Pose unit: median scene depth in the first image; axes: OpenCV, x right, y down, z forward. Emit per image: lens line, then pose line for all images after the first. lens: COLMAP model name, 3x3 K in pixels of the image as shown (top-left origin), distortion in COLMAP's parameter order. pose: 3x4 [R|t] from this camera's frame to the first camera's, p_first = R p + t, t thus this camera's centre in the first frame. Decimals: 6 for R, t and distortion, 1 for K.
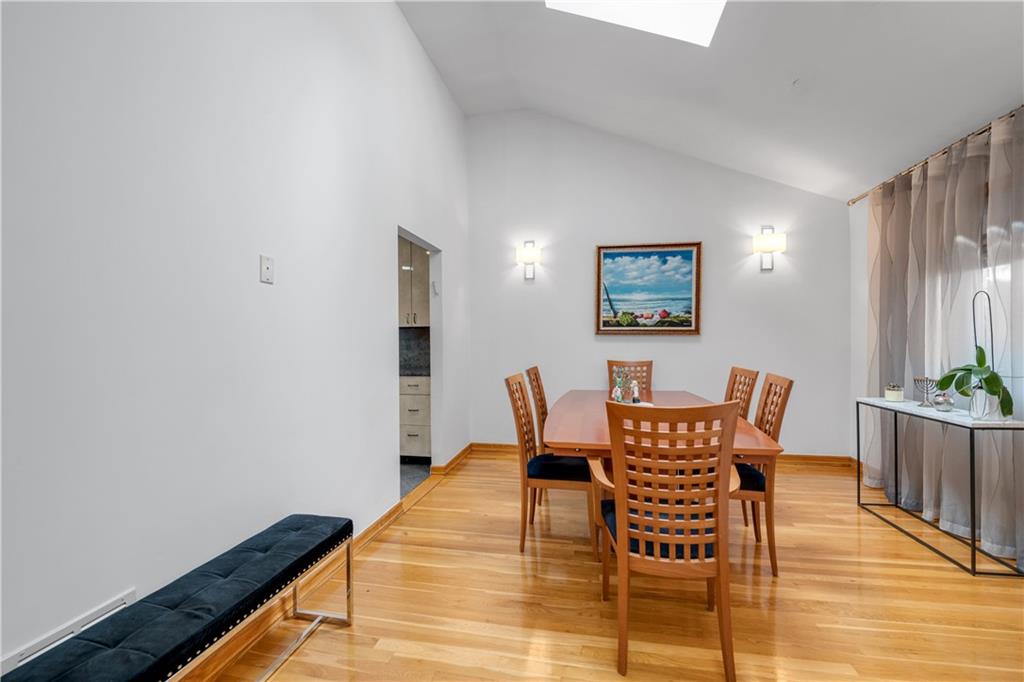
lens RADIAL K [[421.2, 0, 514.0], [0, 421.2, 345.7], [0, 0, 1]] dist [-0.008034, -0.000630]
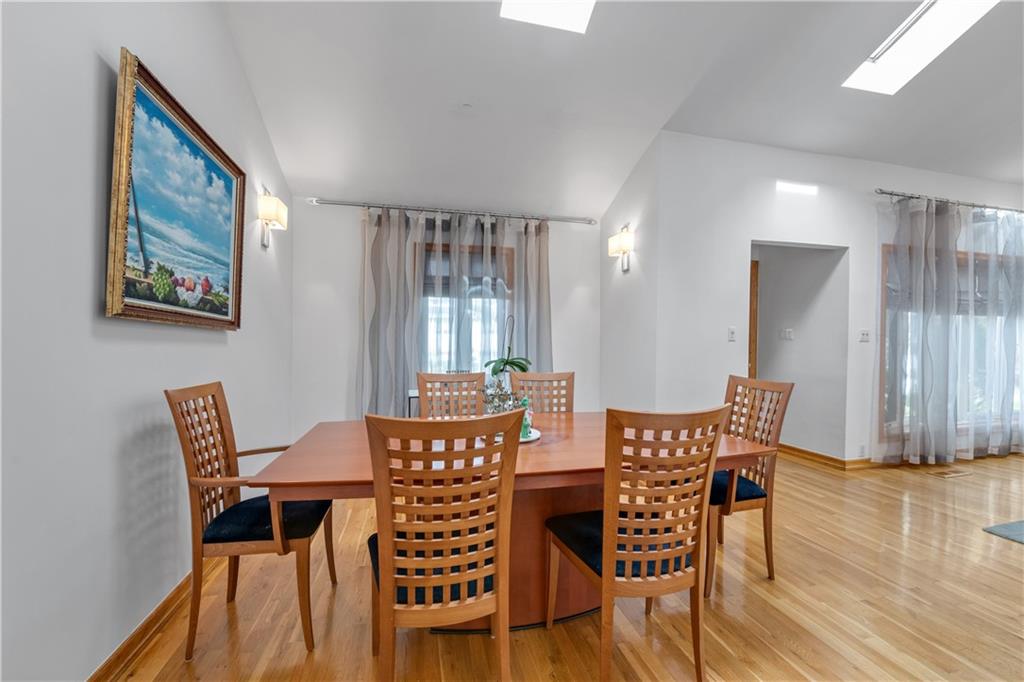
lens RADIAL K [[421.2, 0, 513.5], [0, 421.2, 342.0], [0, 0, 1]] dist [-0.008034, -0.000630]
pose [[-0.419550, 0.009438, 0.907683, -0.235536], [0.002875, 0.999955, -0.009069, -0.004286], [-0.907728, -0.001195, -0.419558, 0.886515]]
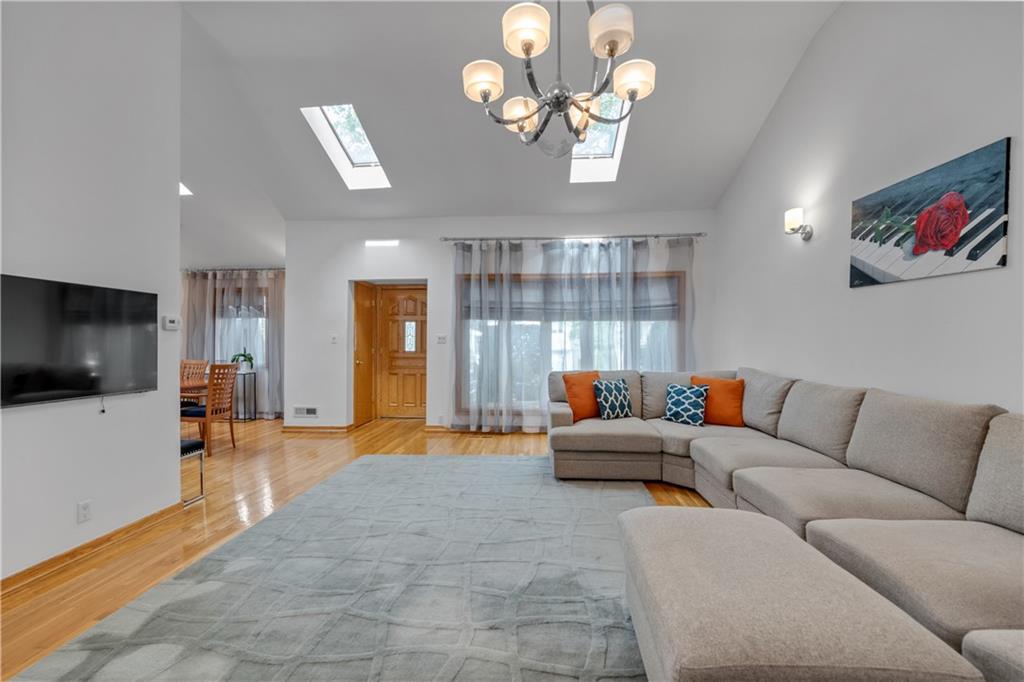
lens RADIAL K [[421.2, 0, 509.5], [0, 421.2, 343.7], [0, 0, 1]] dist [-0.008034, -0.000630]
pose [[-0.118367, 0.016111, 0.992839, -1.084396], [-0.001157, 0.999865, -0.016363, 0.012756], [-0.992969, -0.003085, -0.118333, -0.274951]]
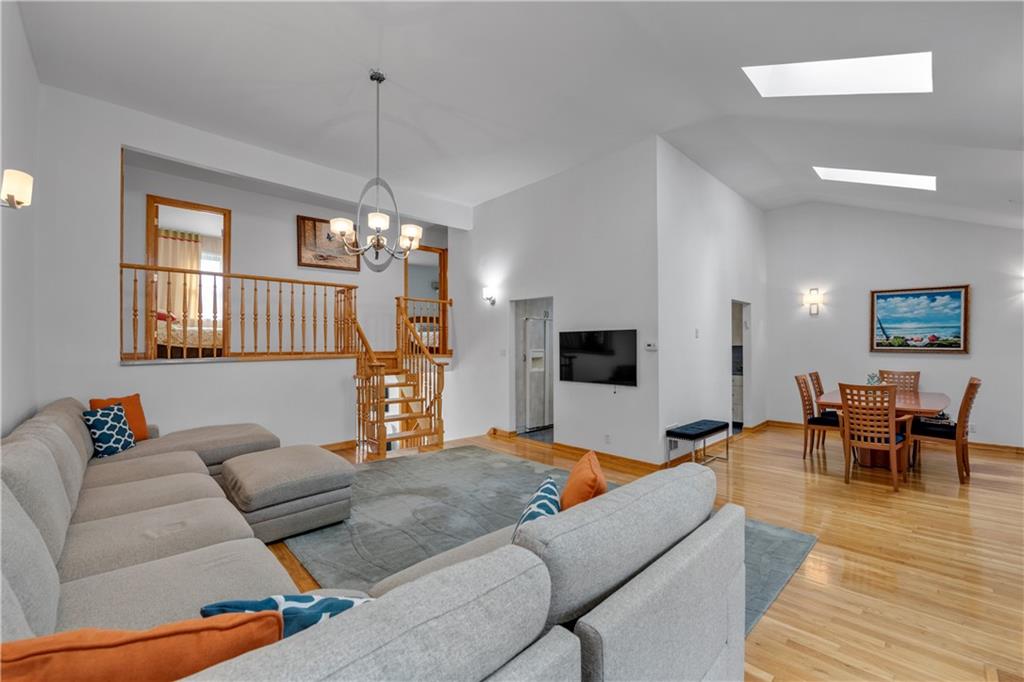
lens RADIAL K [[421.2, 0, 506.7], [0, 421.2, 342.1], [0, 0, 1]] dist [-0.008034, -0.000630]
pose [[0.813979, 0.001716, -0.580892, 0.014217], [-0.012062, 0.999830, -0.013949, -0.026141], [0.580769, 0.018361, 0.813861, -0.927127]]
